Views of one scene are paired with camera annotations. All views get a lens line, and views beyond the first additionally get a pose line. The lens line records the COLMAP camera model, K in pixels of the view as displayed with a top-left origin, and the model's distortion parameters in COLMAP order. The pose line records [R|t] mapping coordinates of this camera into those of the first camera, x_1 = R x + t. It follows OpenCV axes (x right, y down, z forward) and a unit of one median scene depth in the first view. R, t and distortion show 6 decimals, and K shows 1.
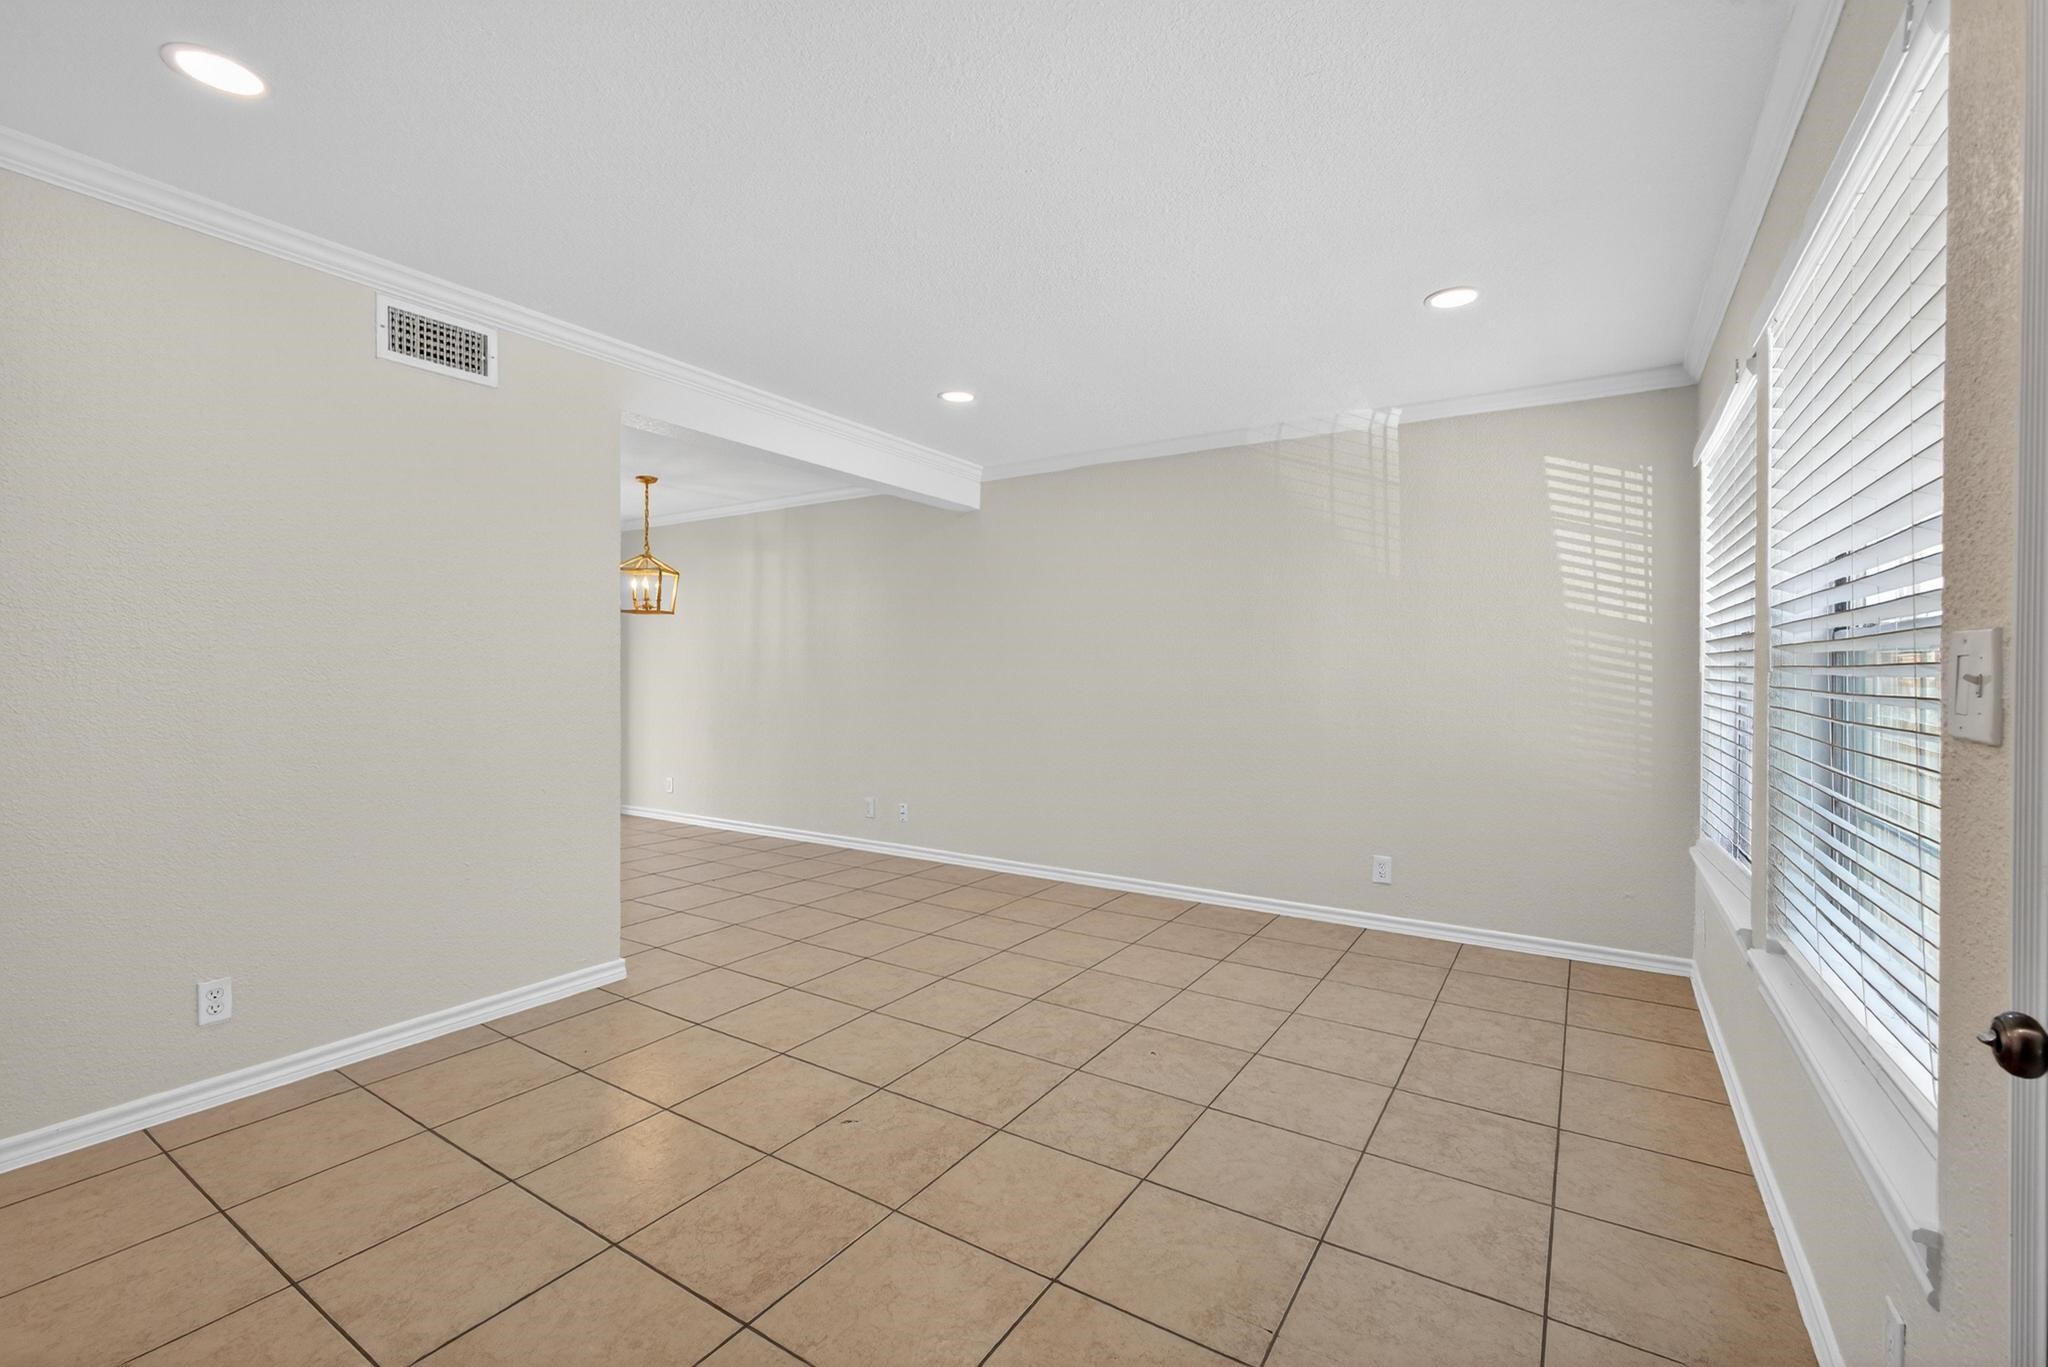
lens RADIAL K [[868.8, 0, 1023.7], [0, 868.8, 681.1], [0, 0, 1]] dist [-0.011191, 0.002720]
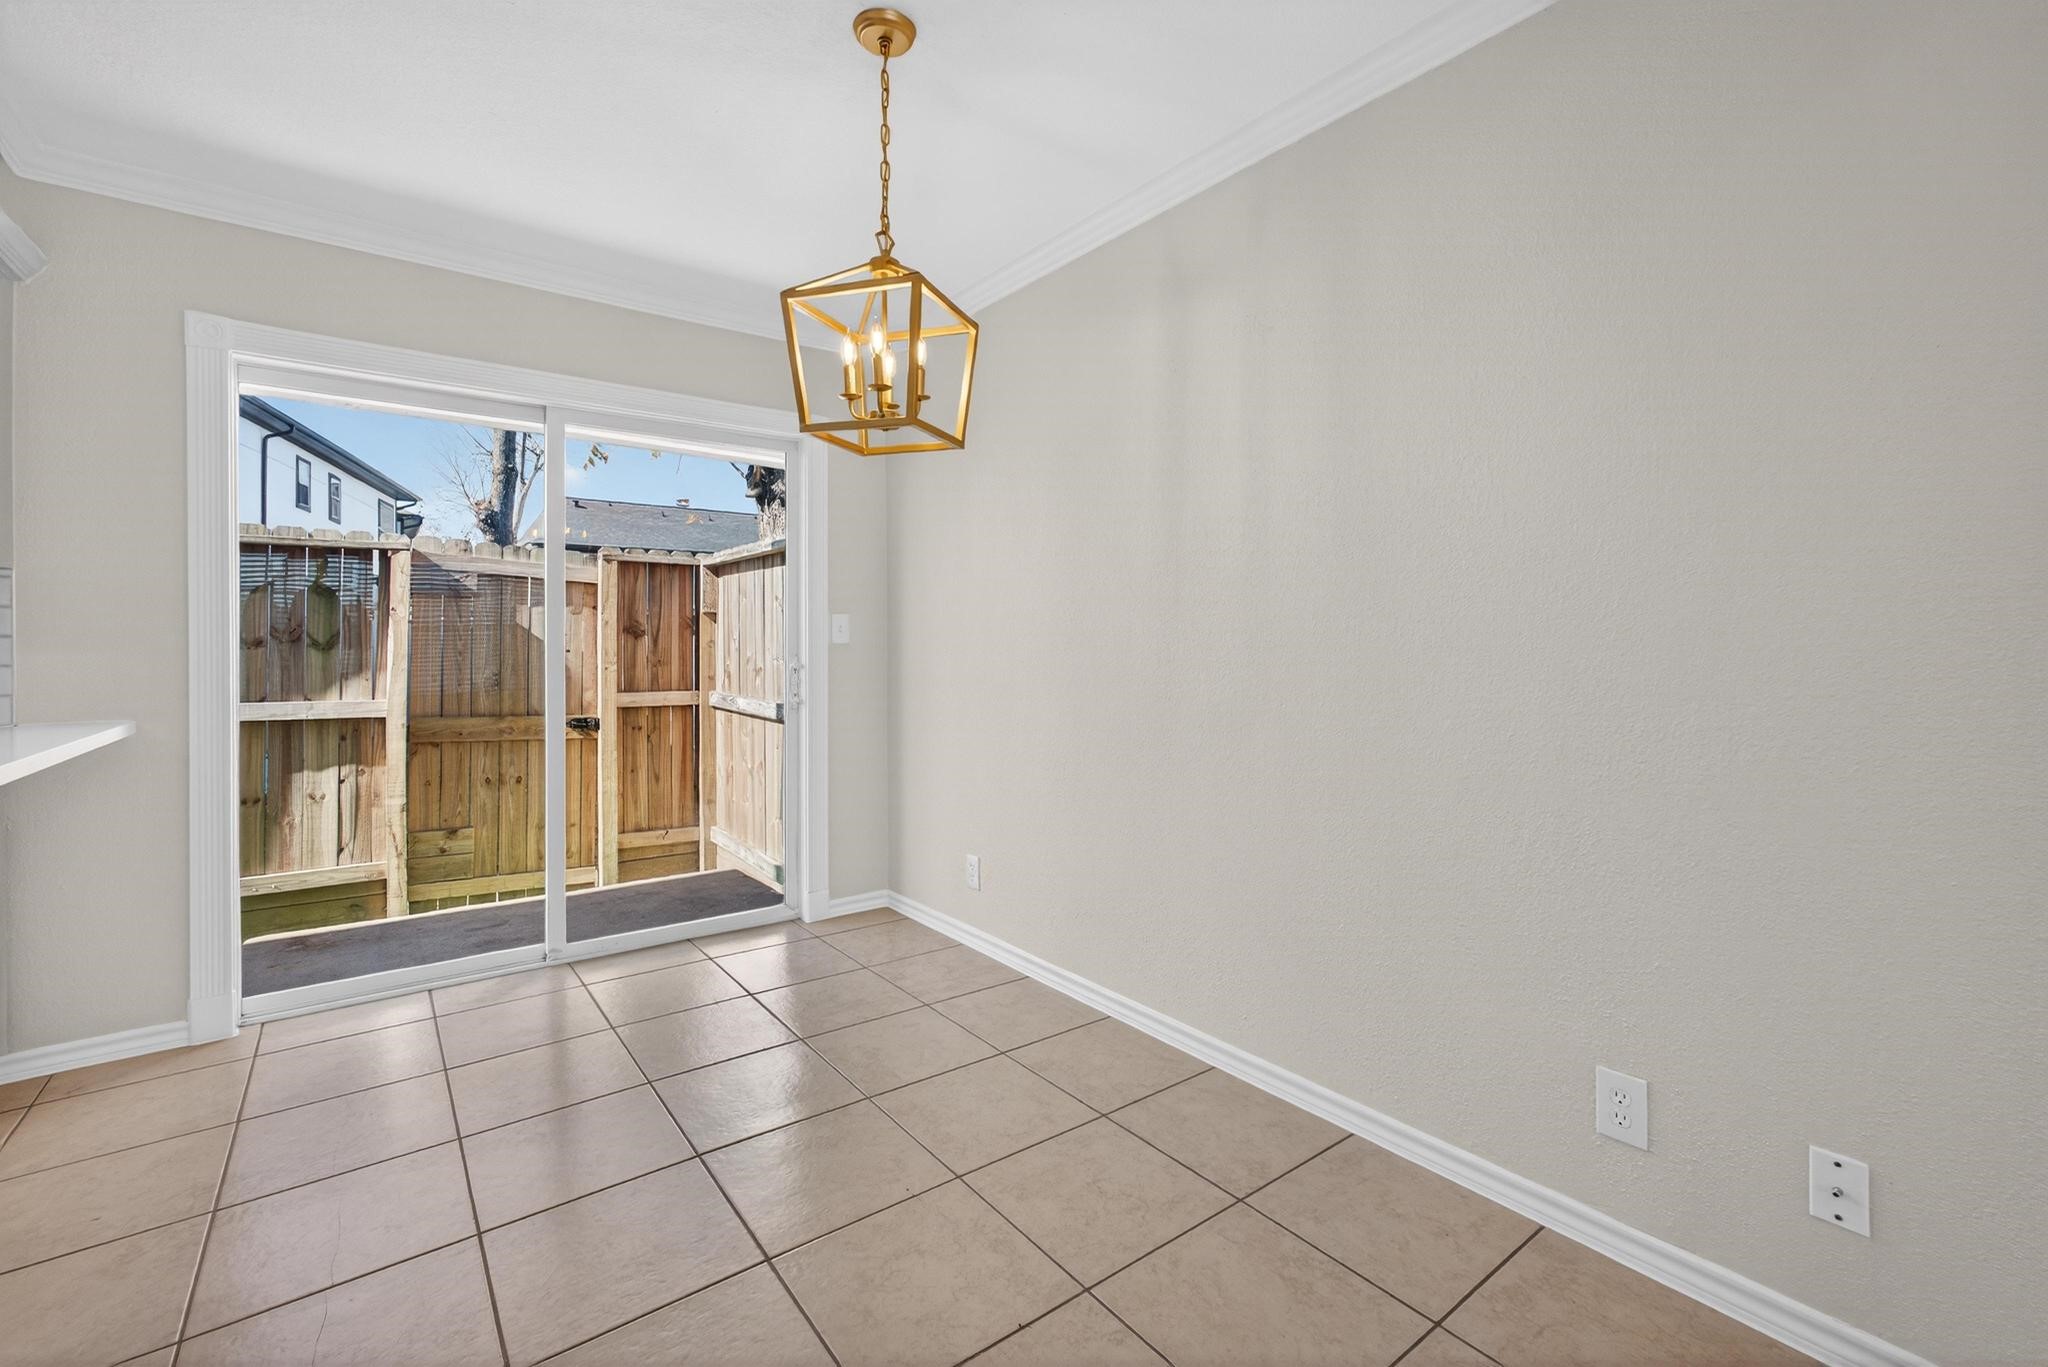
lens RADIAL K [[868.8, 0, 1029.6], [0, 868.8, 659.4], [0, 0, 1]] dist [-0.011191, 0.002720]
pose [[0.939403, 0.001825, -0.342809, -0.268923], [-0.002054, 0.999998, -0.000306, 0.005587], [0.342808, 0.000991, 0.939405, 0.708266]]
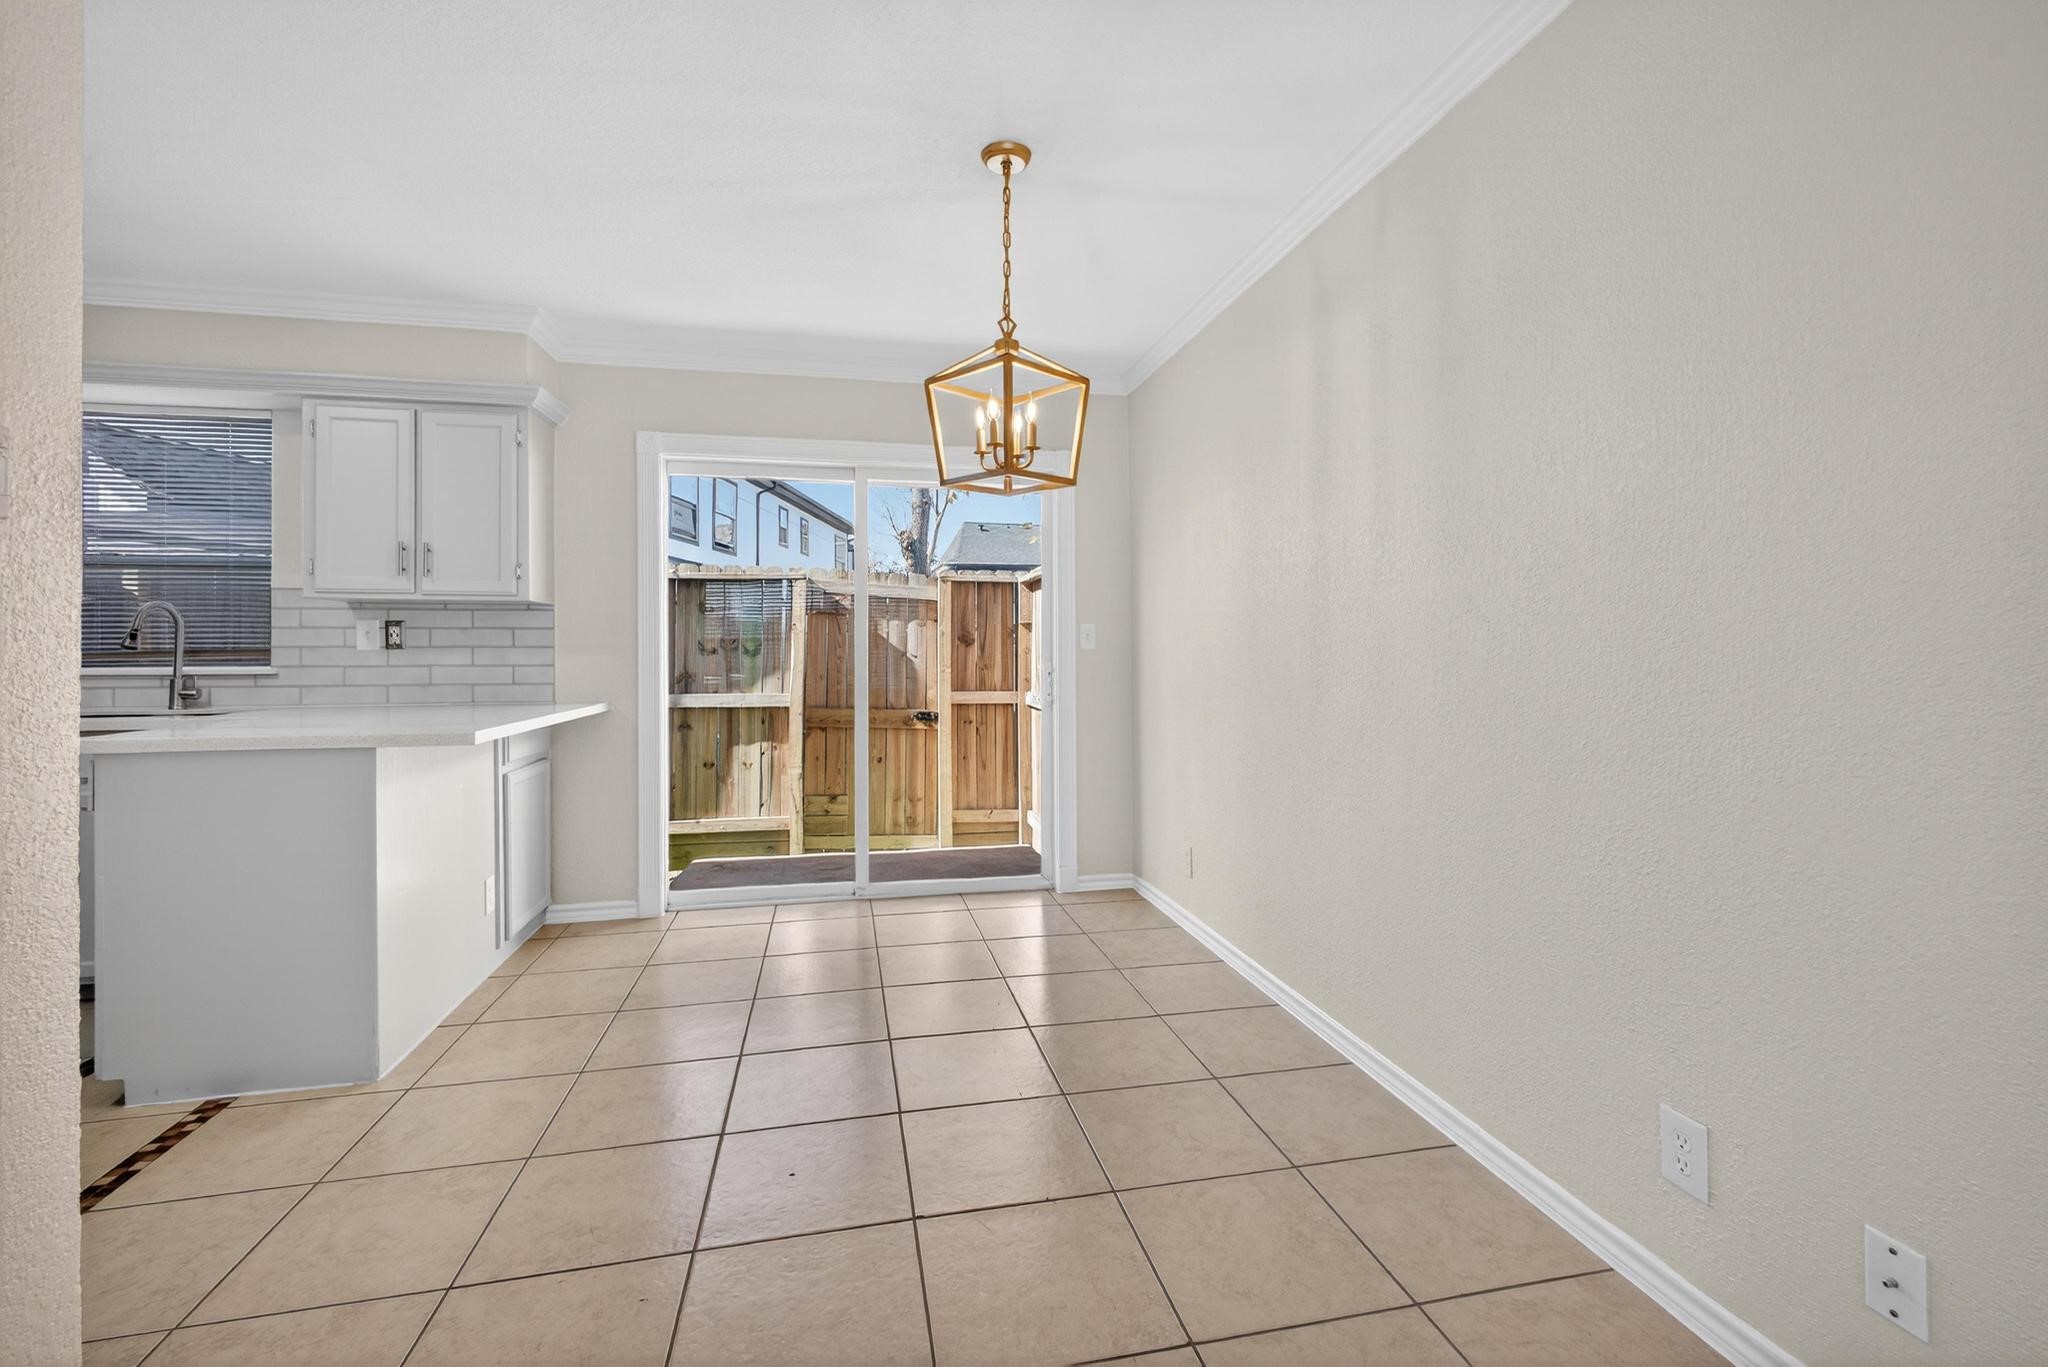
lens RADIAL K [[868.8, 0, 1033.7], [0, 868.8, 664.0], [0, 0, 1]] dist [-0.011191, 0.002720]
pose [[0.705644, 0.004365, -0.708553, -0.134655], [-0.006684, 0.999978, -0.000496, 0.006732], [0.708535, 0.005086, 0.705657, 0.719187]]
